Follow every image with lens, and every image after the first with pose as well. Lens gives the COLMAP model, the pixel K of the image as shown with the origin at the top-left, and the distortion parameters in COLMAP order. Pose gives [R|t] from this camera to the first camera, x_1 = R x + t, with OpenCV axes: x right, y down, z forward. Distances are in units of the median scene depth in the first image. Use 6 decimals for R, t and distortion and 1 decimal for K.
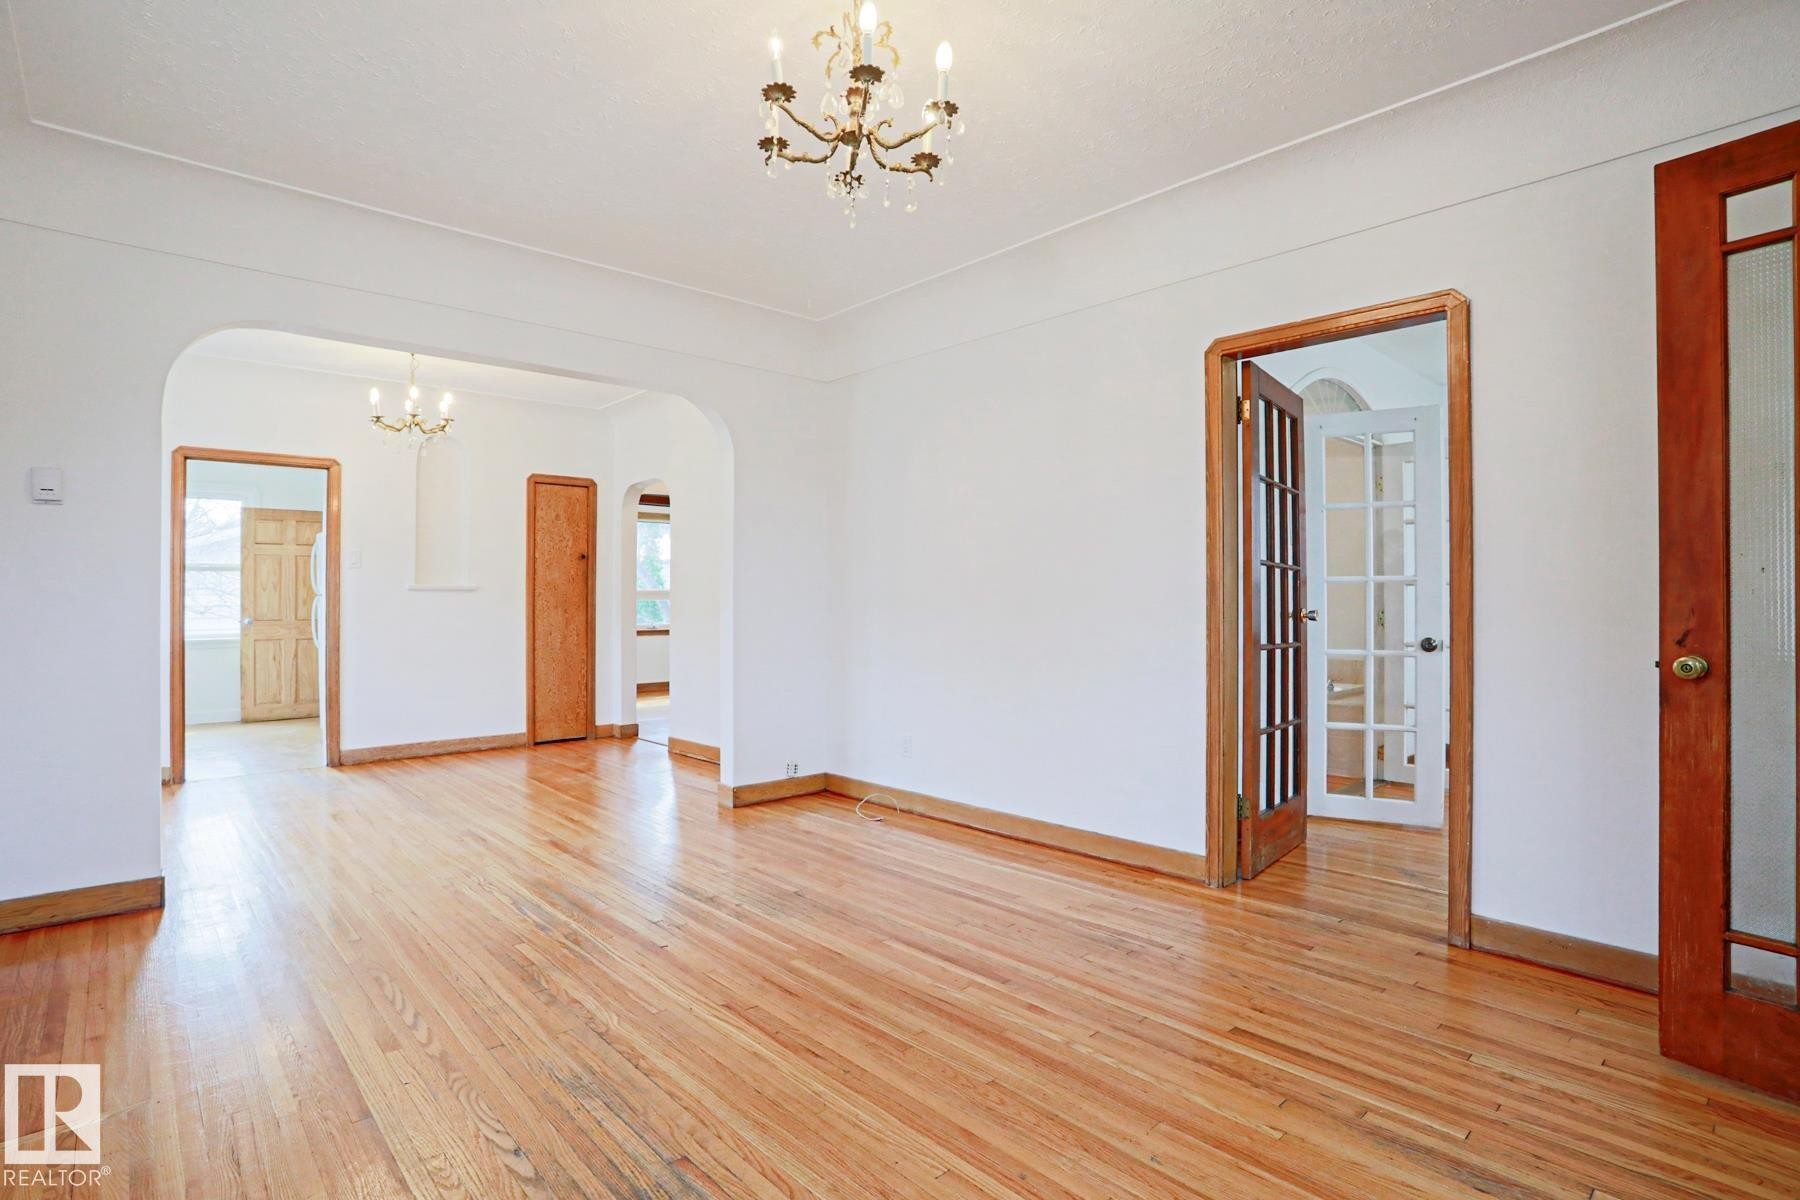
lens RADIAL K [[894.6, 0, 897.9], [0, 894.6, 598.6], [0, 0, 1]] dist [-0.021189, 0.000157]
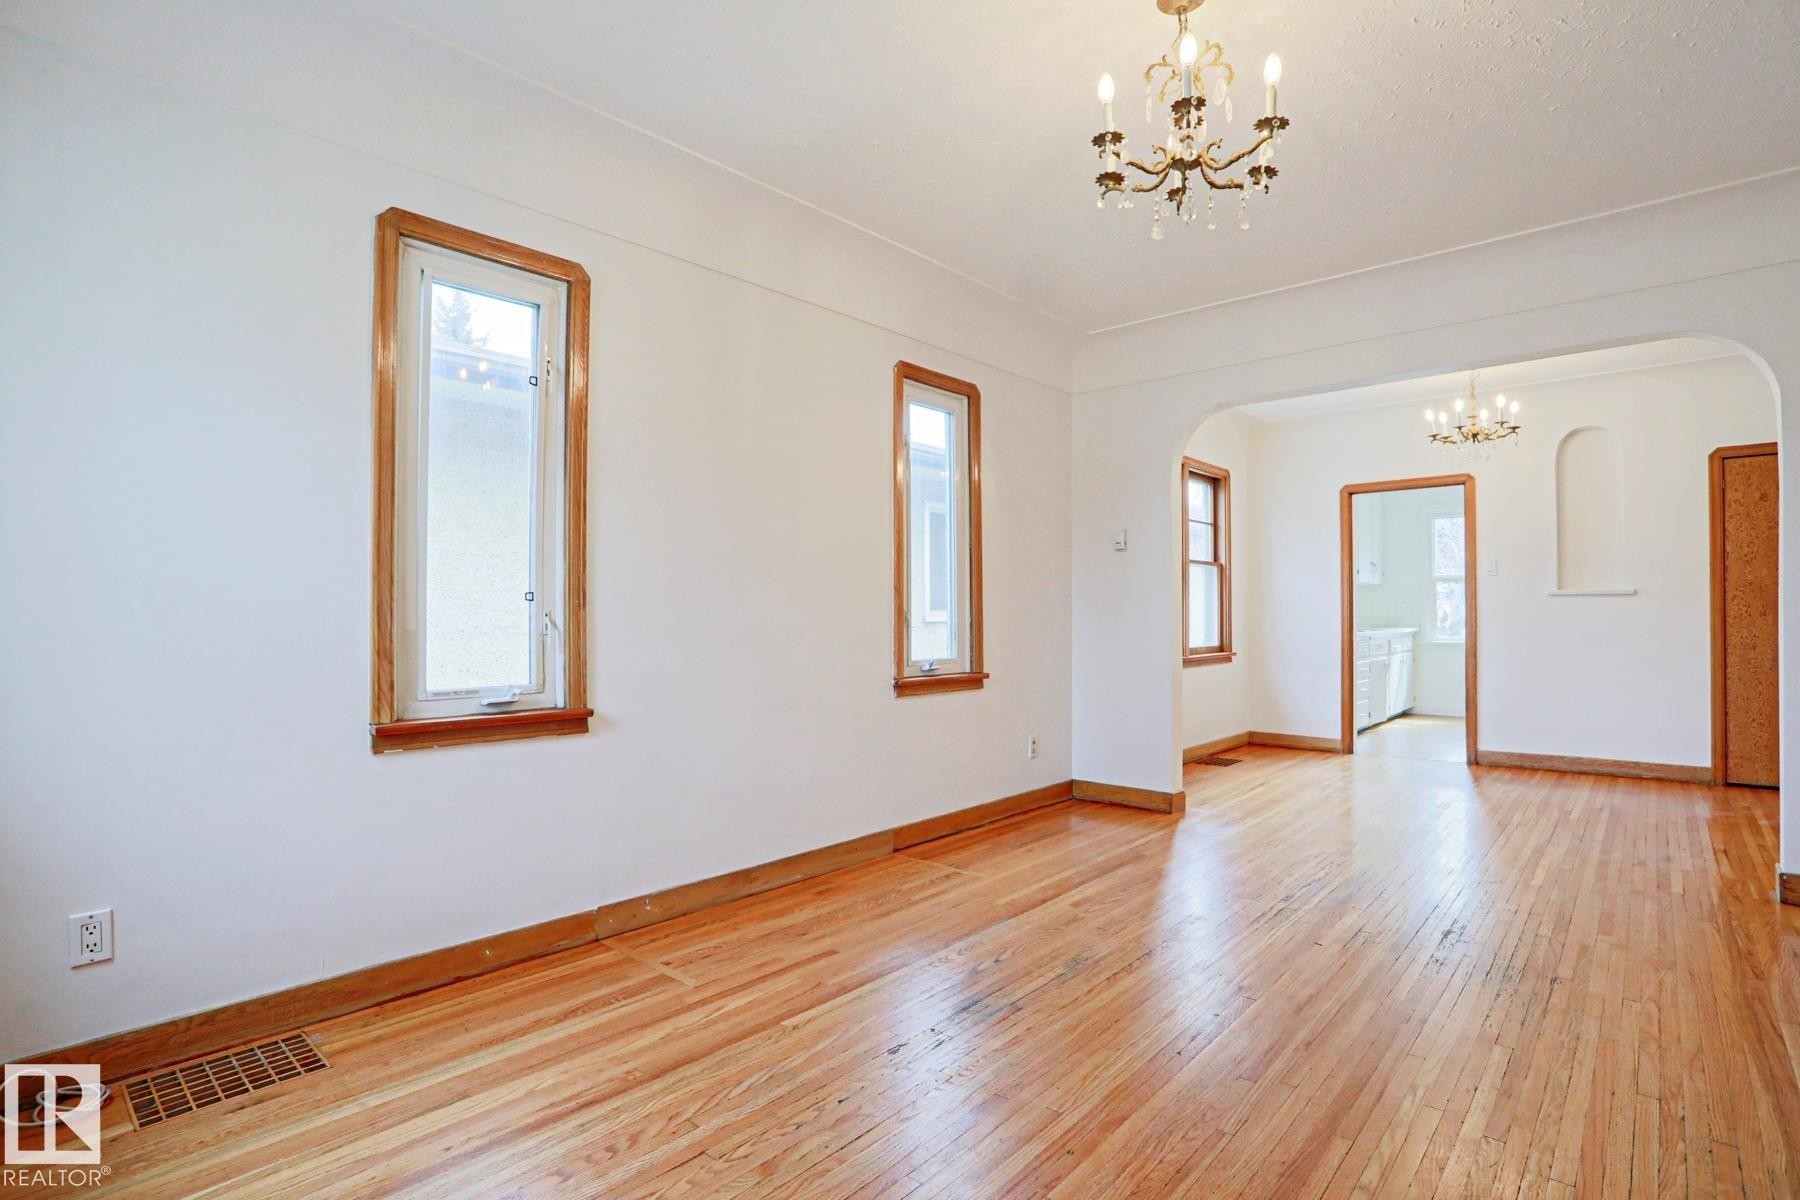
lens RADIAL K [[894.6, 0, 895.5], [0, 894.6, 617.5], [0, 0, 1]] dist [-0.021189, 0.000157]
pose [[0.121410, 0.003806, -0.992595, 0.326127], [0.009592, 0.999941, 0.005008, 0.002319], [0.992556, -0.010129, 0.121366, 0.187405]]
